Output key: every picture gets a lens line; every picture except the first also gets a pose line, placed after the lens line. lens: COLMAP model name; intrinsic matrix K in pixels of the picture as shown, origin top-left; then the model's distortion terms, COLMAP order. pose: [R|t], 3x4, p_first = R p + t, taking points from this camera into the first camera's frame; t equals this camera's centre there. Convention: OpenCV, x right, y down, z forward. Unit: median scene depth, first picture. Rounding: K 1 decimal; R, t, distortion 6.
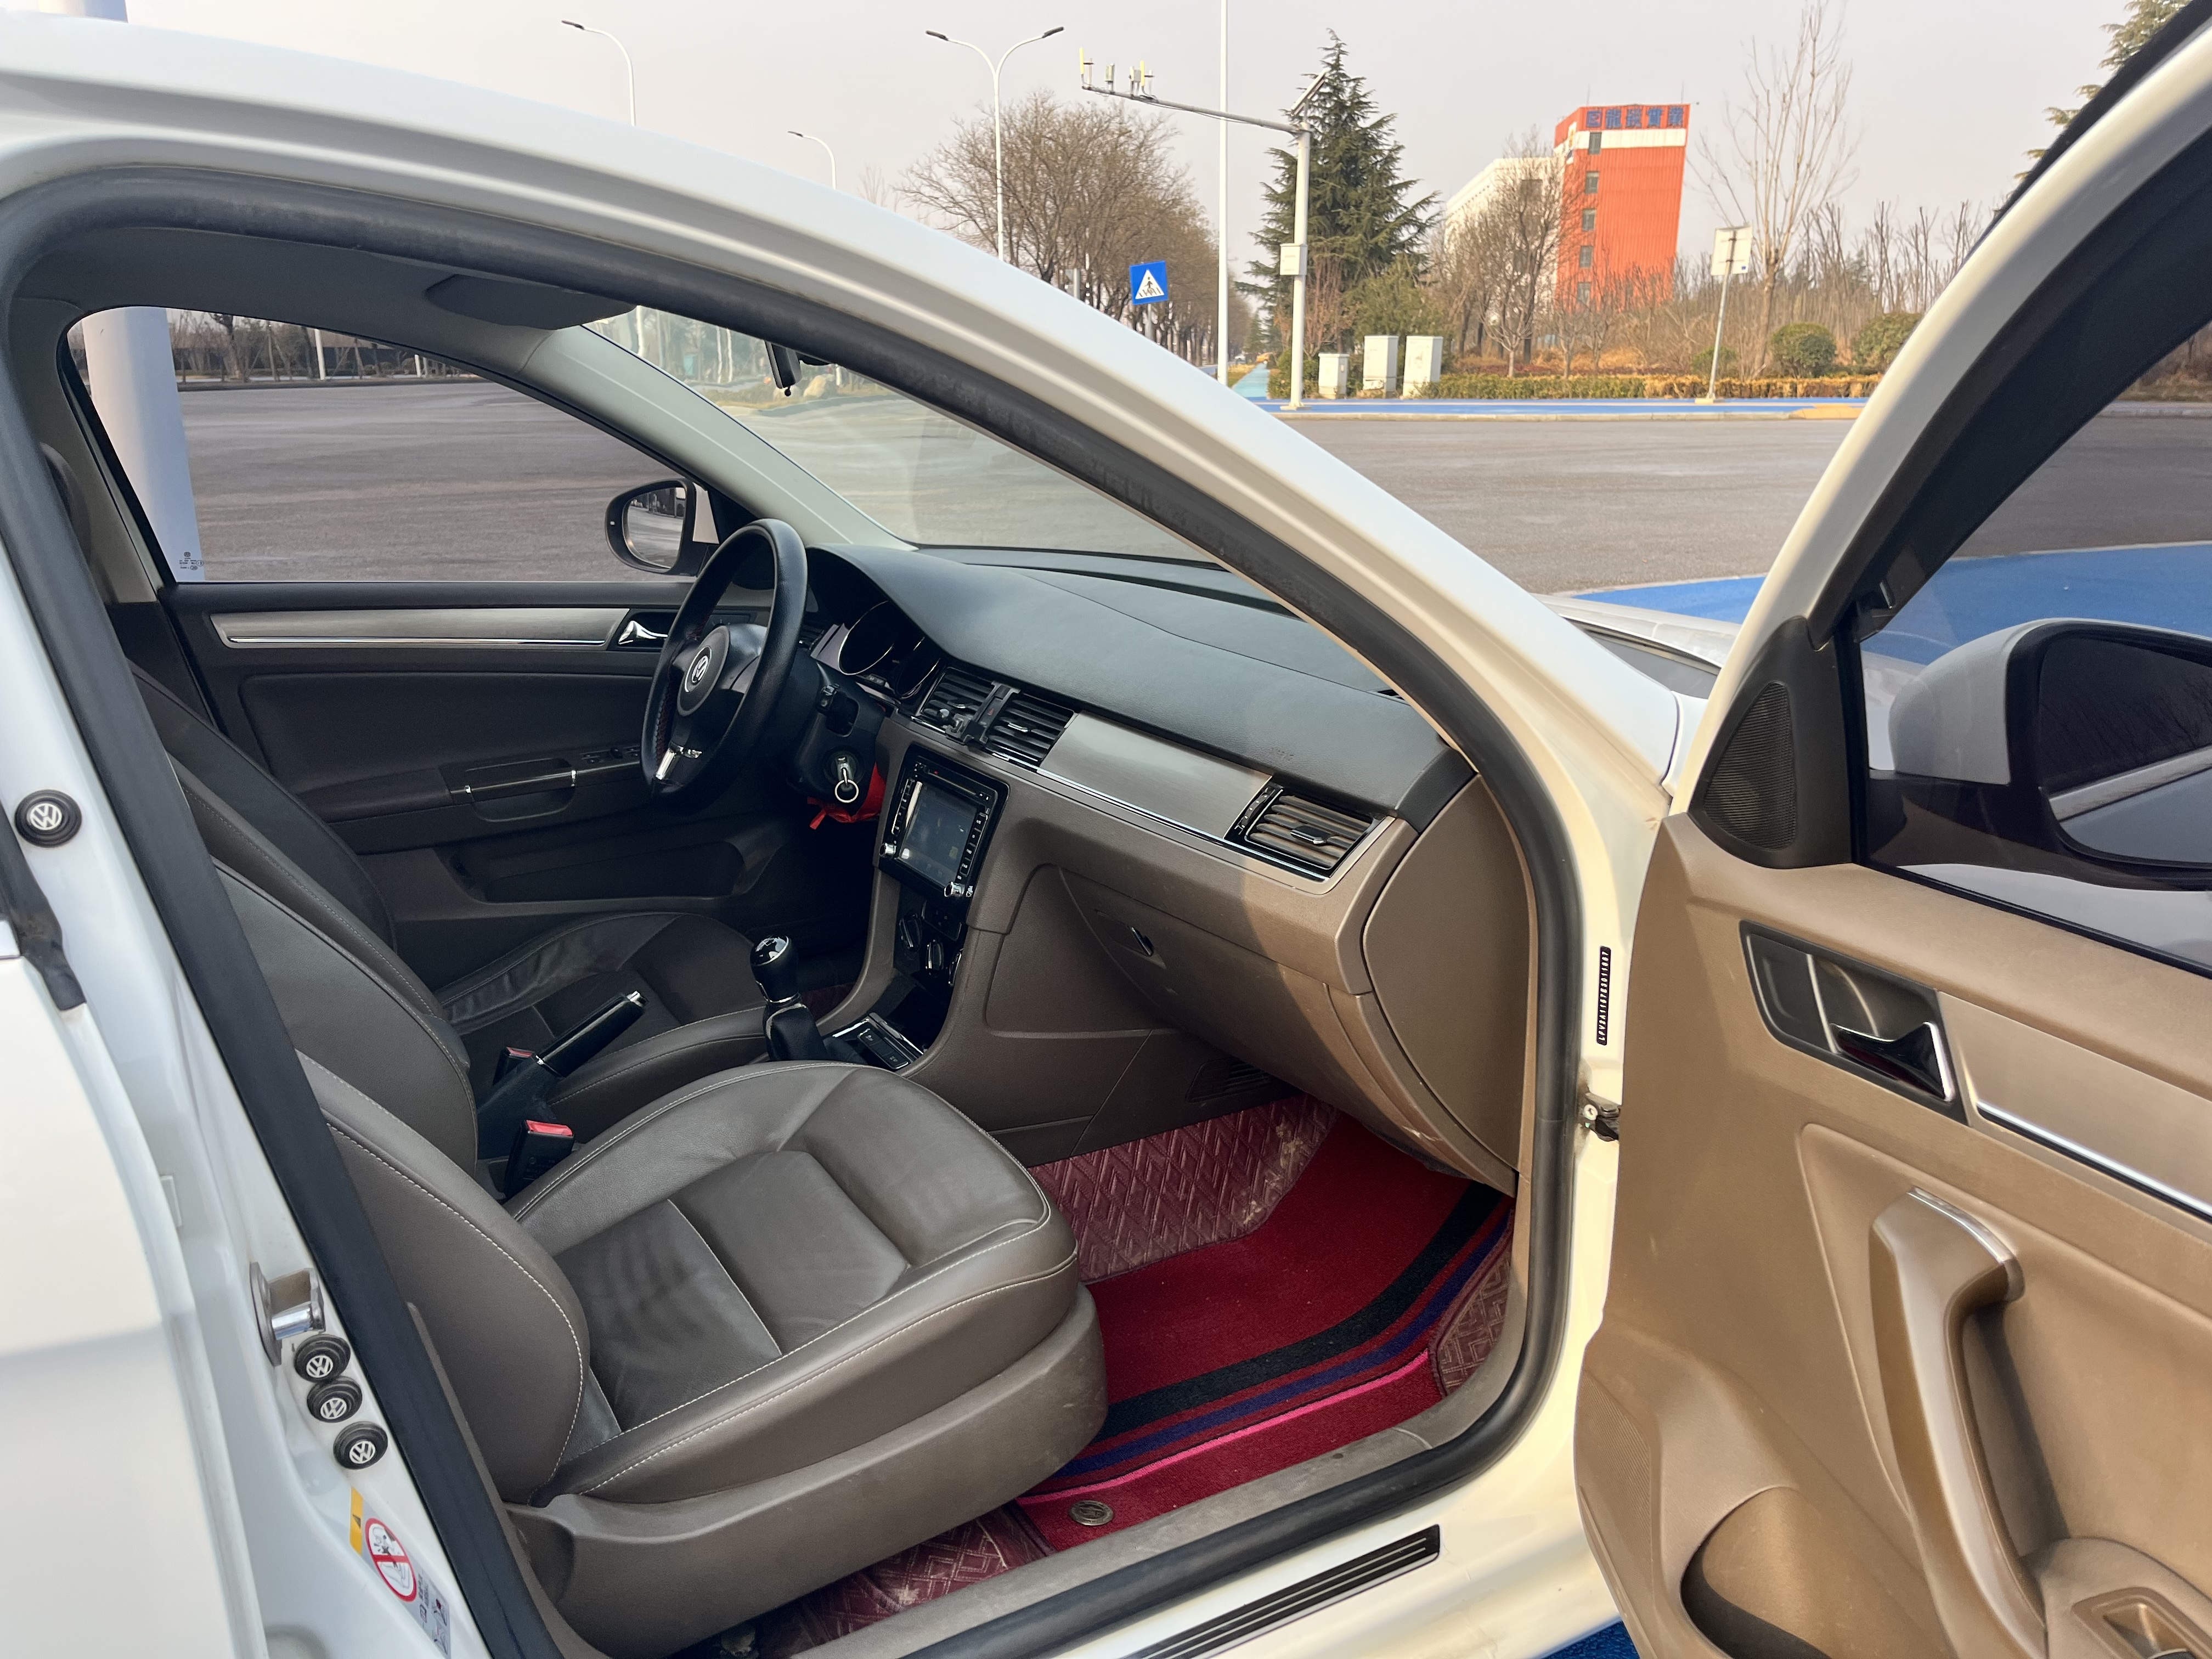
lens RADIAL K [[1681.7, 0, 1060.8], [0, 1681.7, 858.4], [0, 0, 1]] dist [0.072752, -0.100241]
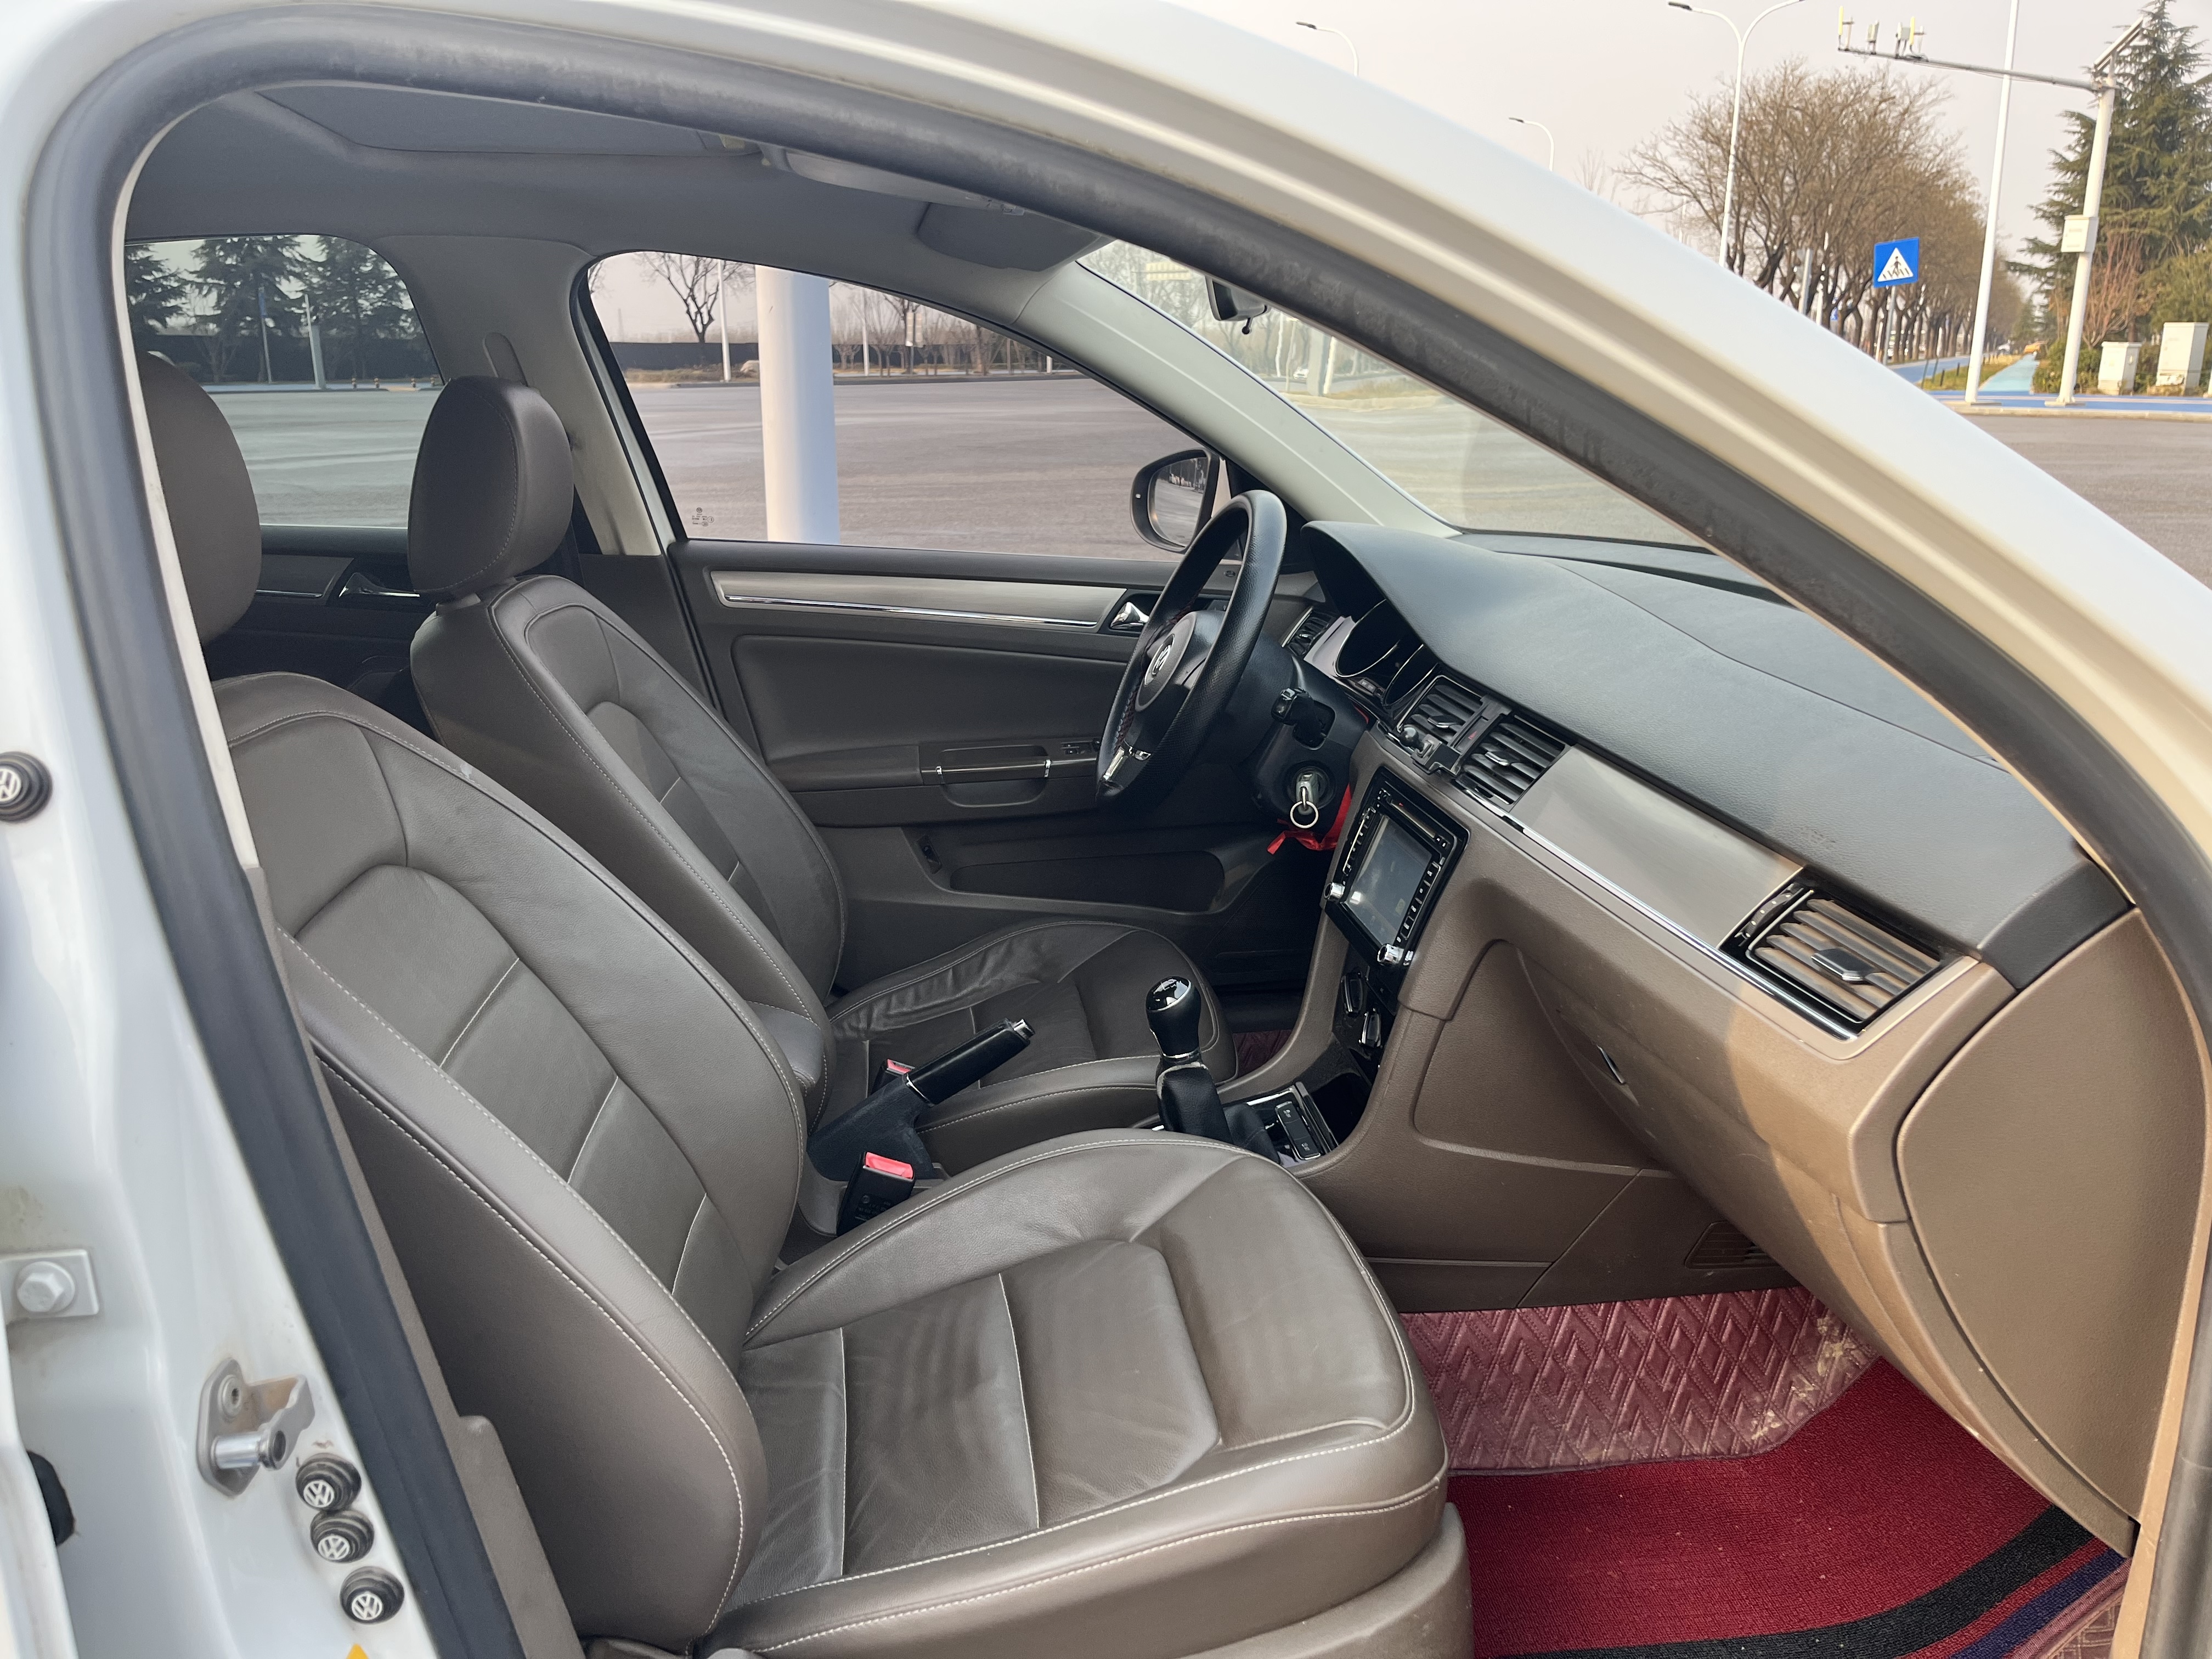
lens RADIAL K [[1681.7, 0, 1060.8], [0, 1681.7, 858.4], [0, 0, 1]] dist [0.072752, -0.100241]
pose [[0.926565, 0.110346, -0.359586, 0.070053], [-0.108714, 0.993763, 0.024826, -0.027638], [0.360083, 0.016089, 0.932782, 0.182718]]
